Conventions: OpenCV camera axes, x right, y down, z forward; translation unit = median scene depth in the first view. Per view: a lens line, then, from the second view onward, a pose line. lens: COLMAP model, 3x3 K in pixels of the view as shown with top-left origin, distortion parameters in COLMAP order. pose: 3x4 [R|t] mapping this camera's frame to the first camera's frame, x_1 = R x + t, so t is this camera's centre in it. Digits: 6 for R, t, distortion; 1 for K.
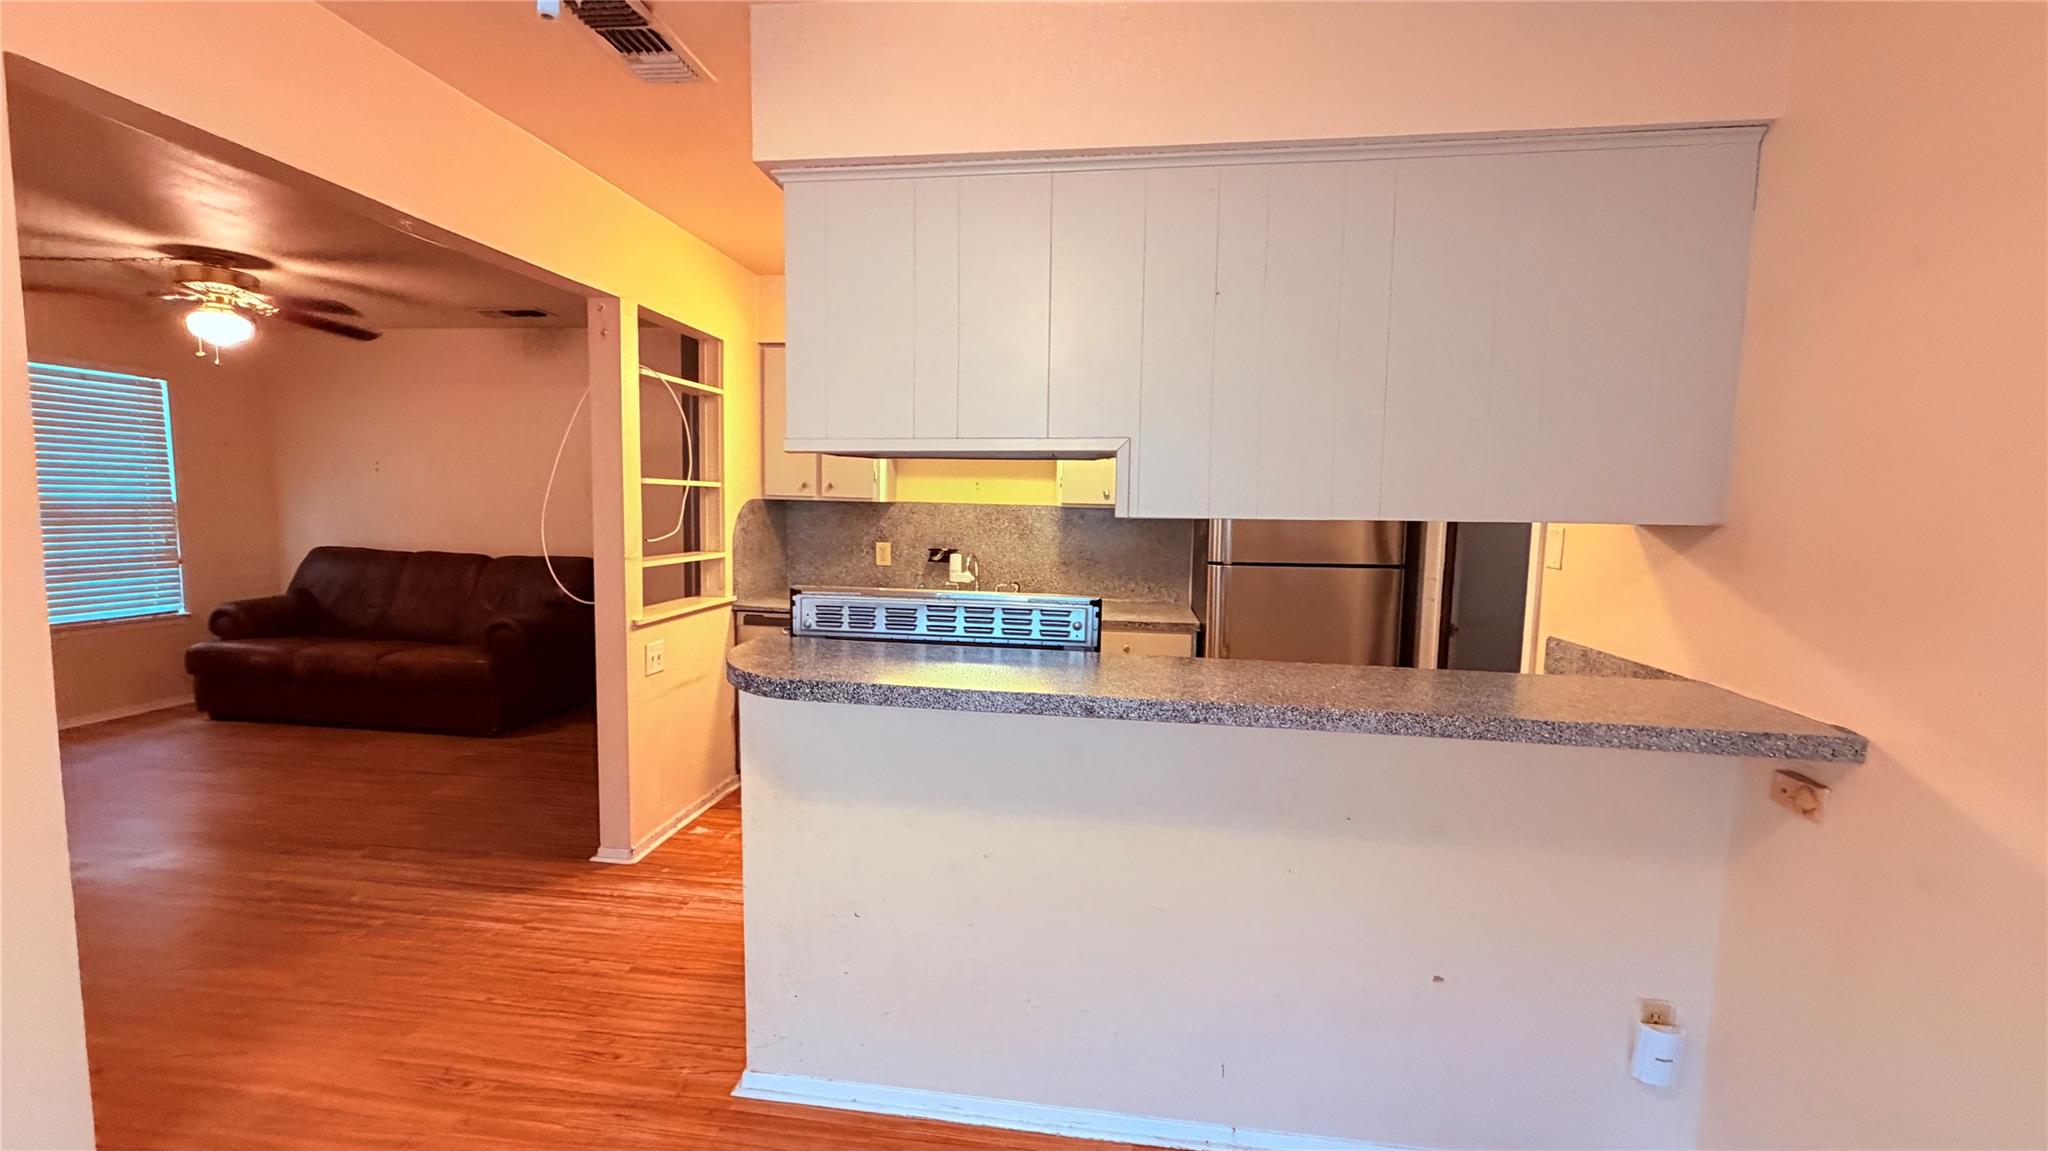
lens RADIAL K [[816.4, 0, 1022.3], [0, 816.4, 573.1], [0, 0, 1]] dist [0.000699, -0.000177]
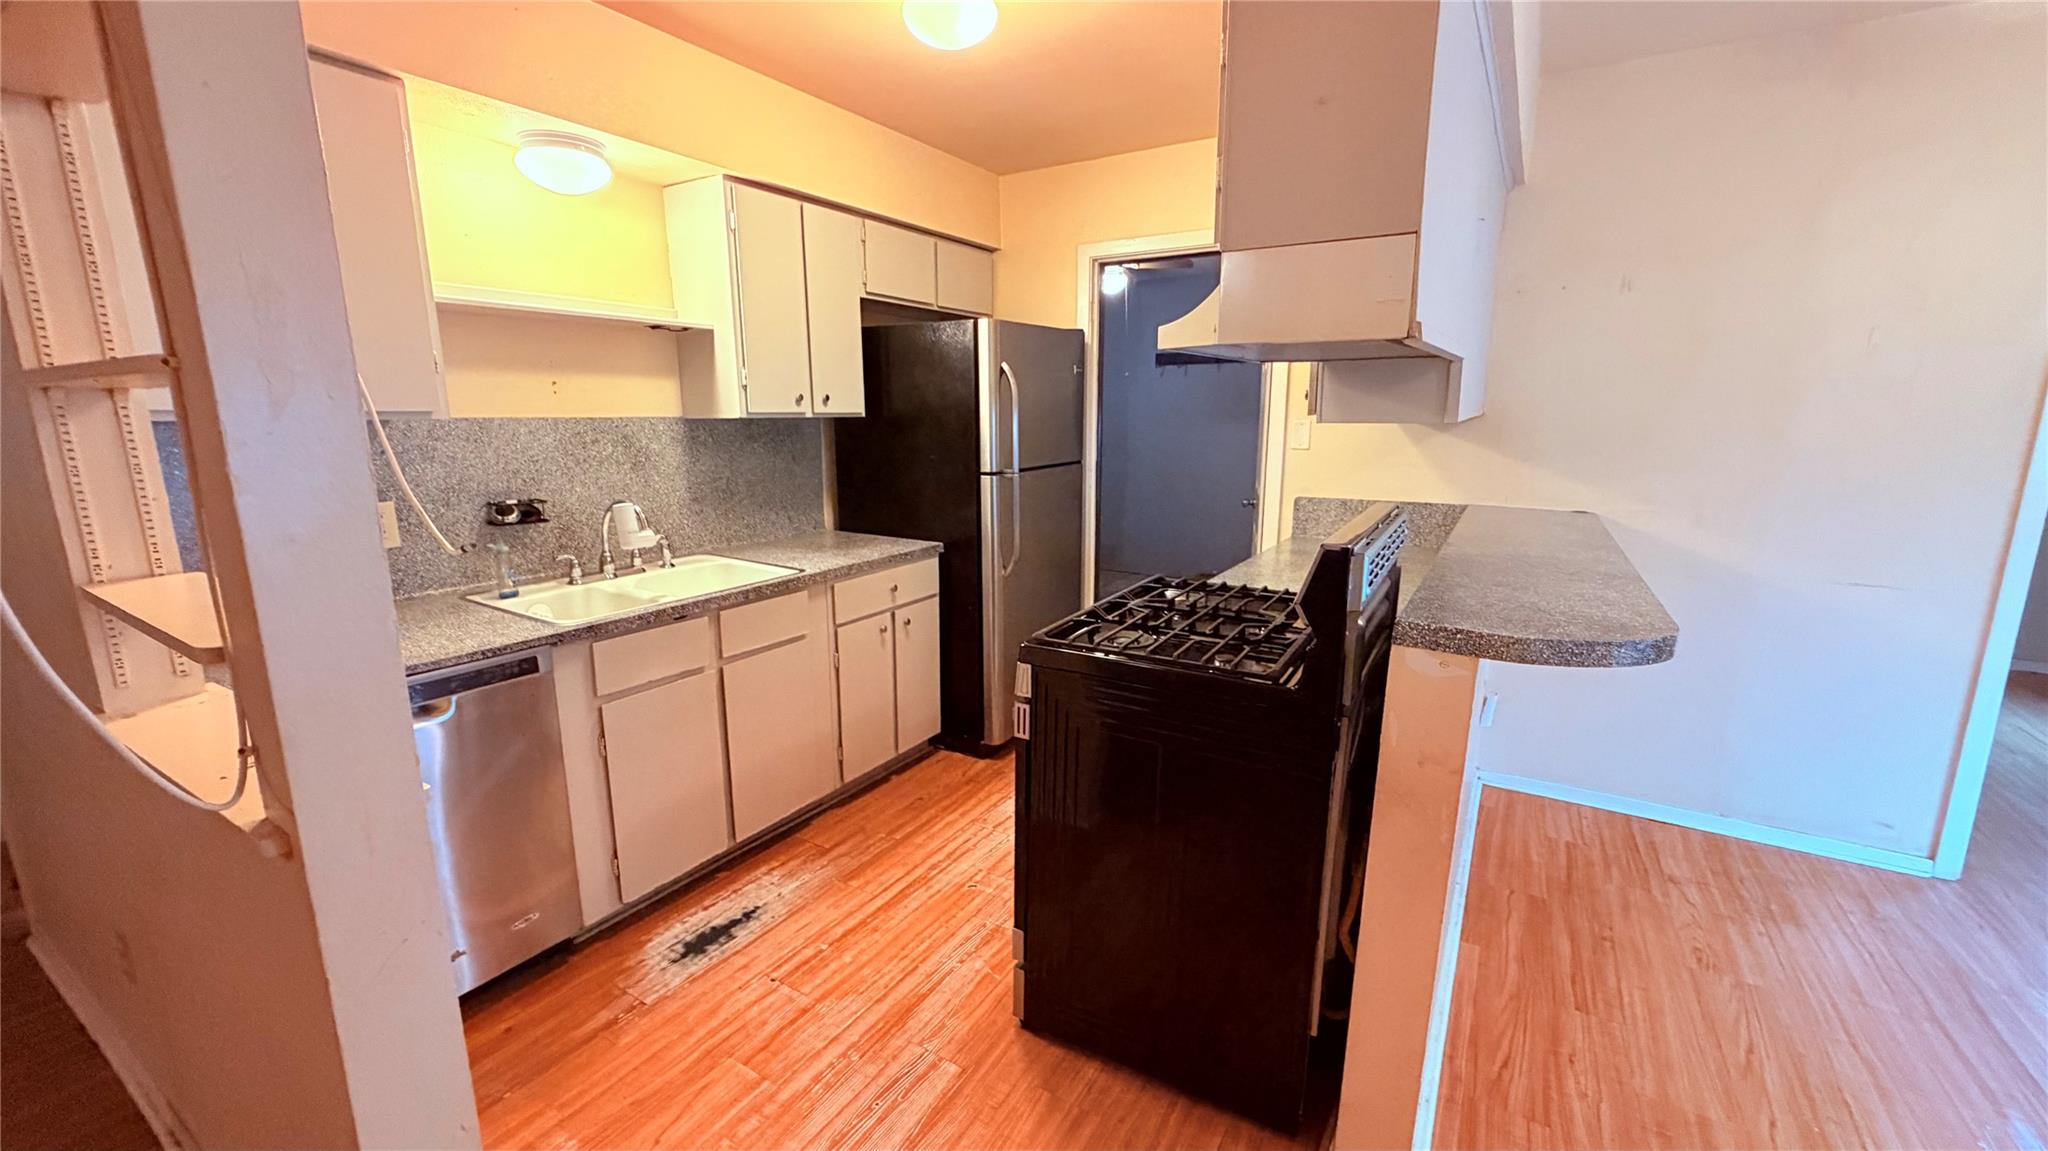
lens RADIAL K [[816.4, 0, 1020.6], [0, 816.4, 573.8], [0, 0, 1]] dist [0.000699, -0.000177]
pose [[0.415222, -0.200261, 0.887404, -0.635722], [0.090691, 0.979722, 0.178660, -0.067714], [-0.905188, 0.006297, 0.424964, 0.609620]]
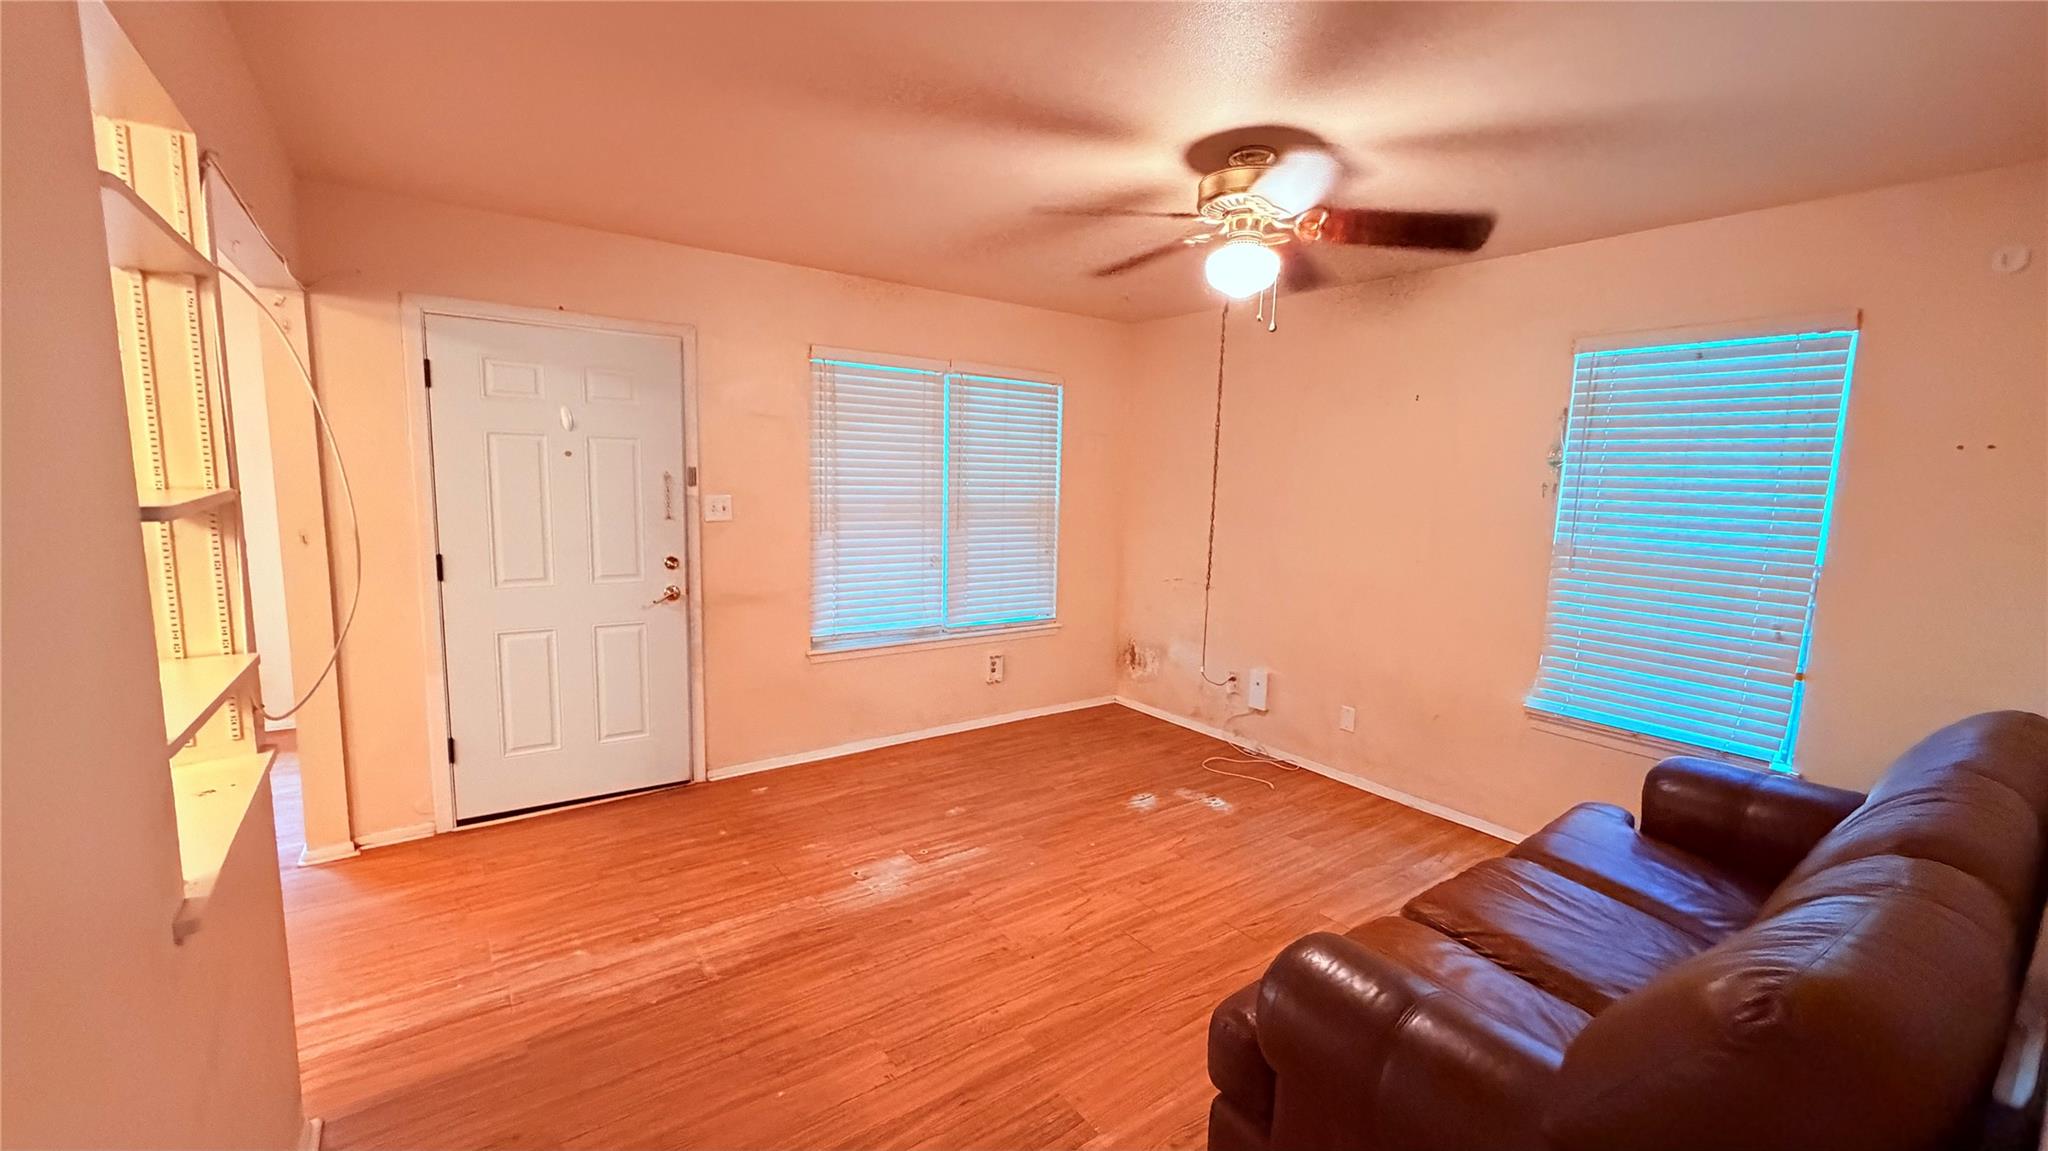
lens RADIAL K [[816.4, 0, 1022.0], [0, 816.4, 579.3], [0, 0, 1]] dist [0.000699, -0.000177]
pose [[-0.721623, 0.052507, -0.690292, -0.497791], [-0.101757, 0.978244, 0.180786, -0.199578], [0.684767, 0.200701, -0.700581, 1.668641]]
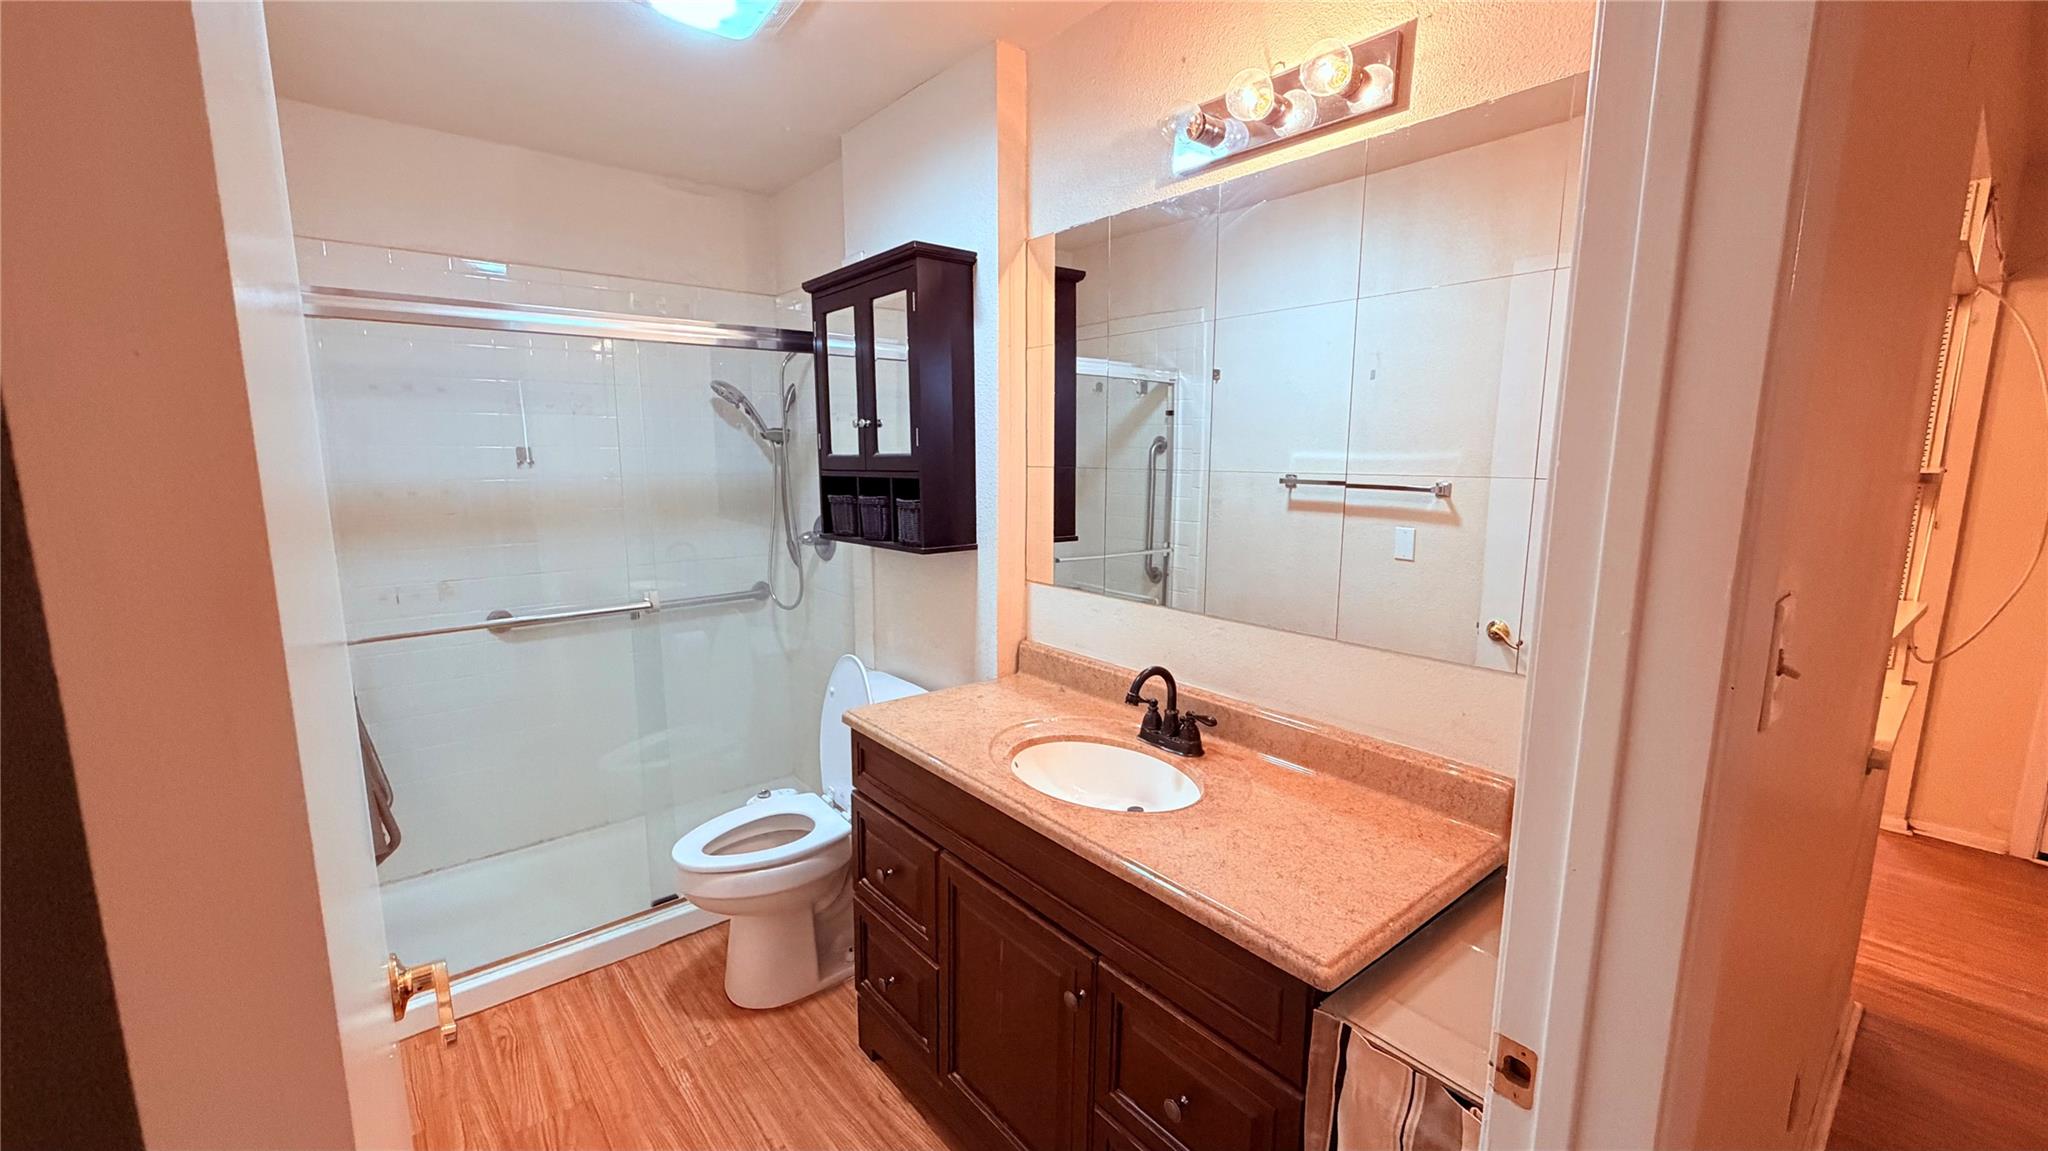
lens RADIAL K [[816.4, 0, 1022.4], [0, 816.4, 577.9], [0, 0, 1]] dist [0.000699, -0.000177]
pose [[-0.730387, -0.129469, 0.670651, -0.418933], [0.046536, 0.970157, 0.237970, -0.208775], [-0.681447, 0.205019, -0.702565, 1.875242]]
